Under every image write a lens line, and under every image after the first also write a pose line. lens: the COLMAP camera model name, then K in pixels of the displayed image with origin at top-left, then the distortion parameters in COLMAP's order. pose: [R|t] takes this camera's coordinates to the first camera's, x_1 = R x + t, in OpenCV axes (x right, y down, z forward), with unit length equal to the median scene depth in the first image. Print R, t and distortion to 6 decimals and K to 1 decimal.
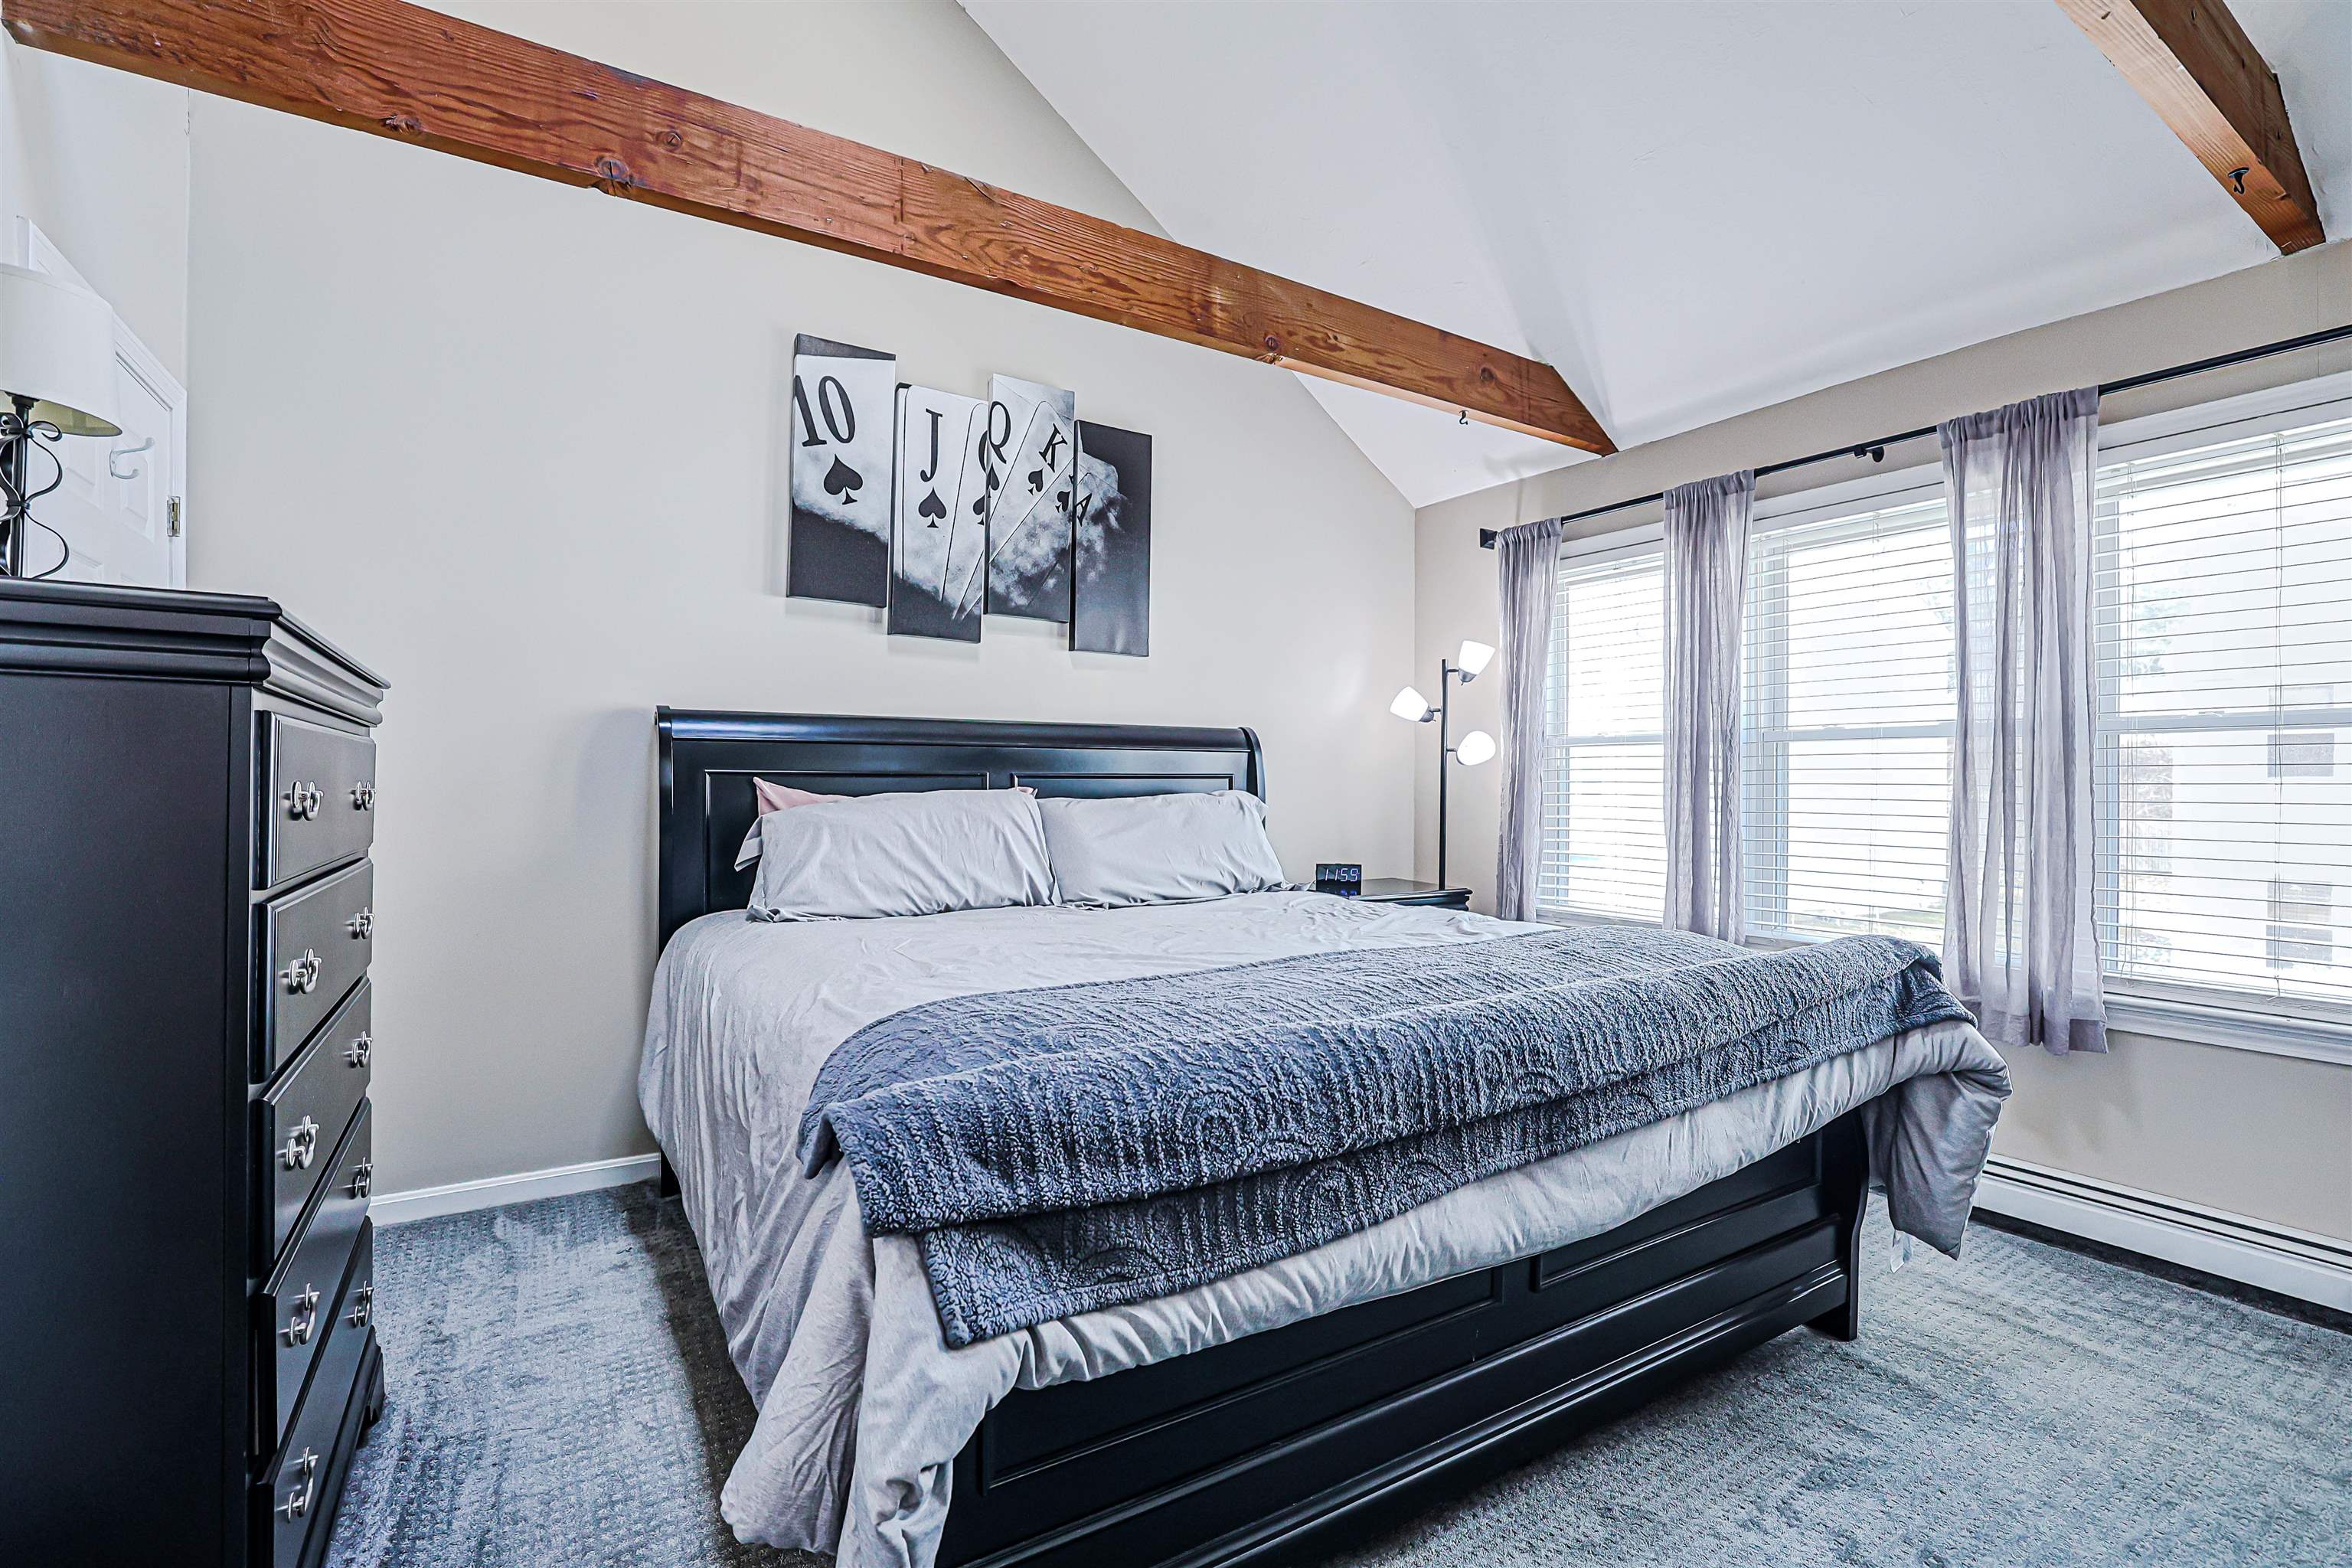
lens RADIAL K [[1079.0, 0, 1178.8], [0, 1079.0, 782.0], [0, 0, 1]] dist [-0.044827, 0.011385]
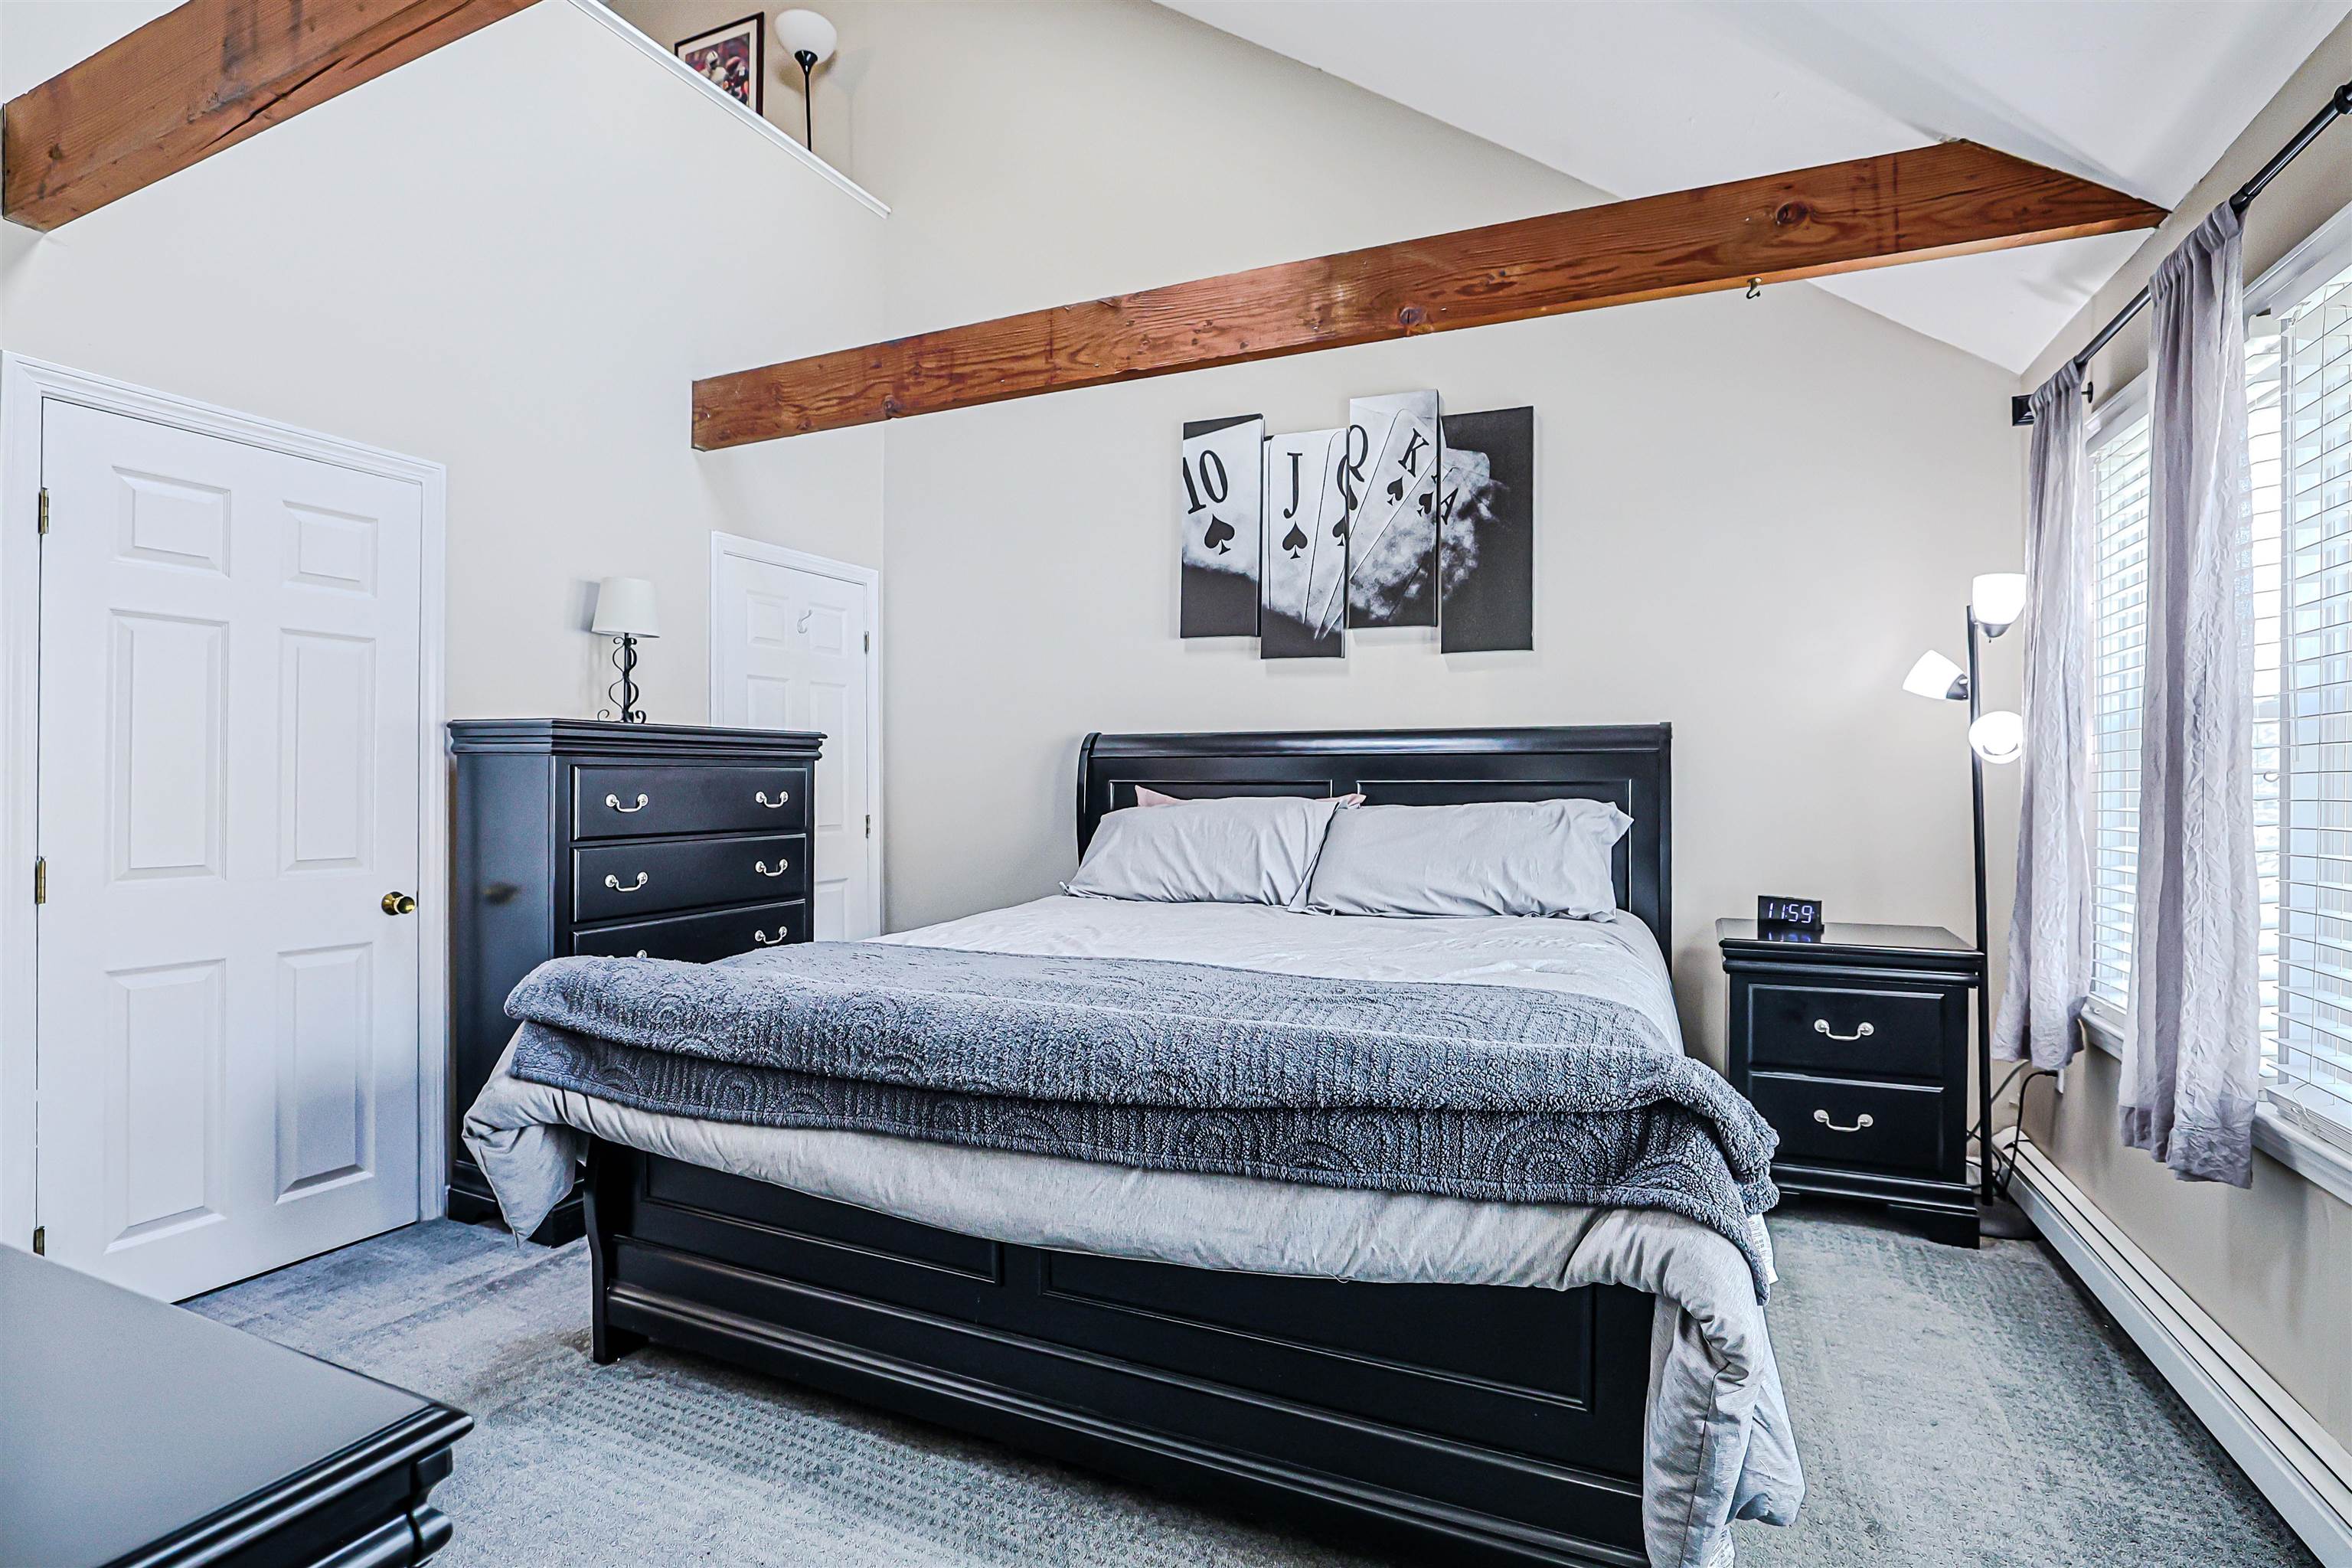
lens RADIAL K [[1079.0, 0, 1110.7], [0, 1079.0, 778.9], [0, 0, 1]] dist [-0.044827, 0.011385]
pose [[0.551060, -0.003171, -0.834459, 0.587871], [0.004115, 0.999991, -0.001083, -0.009753], [0.834455, -0.002837, 0.551068, 0.231232]]
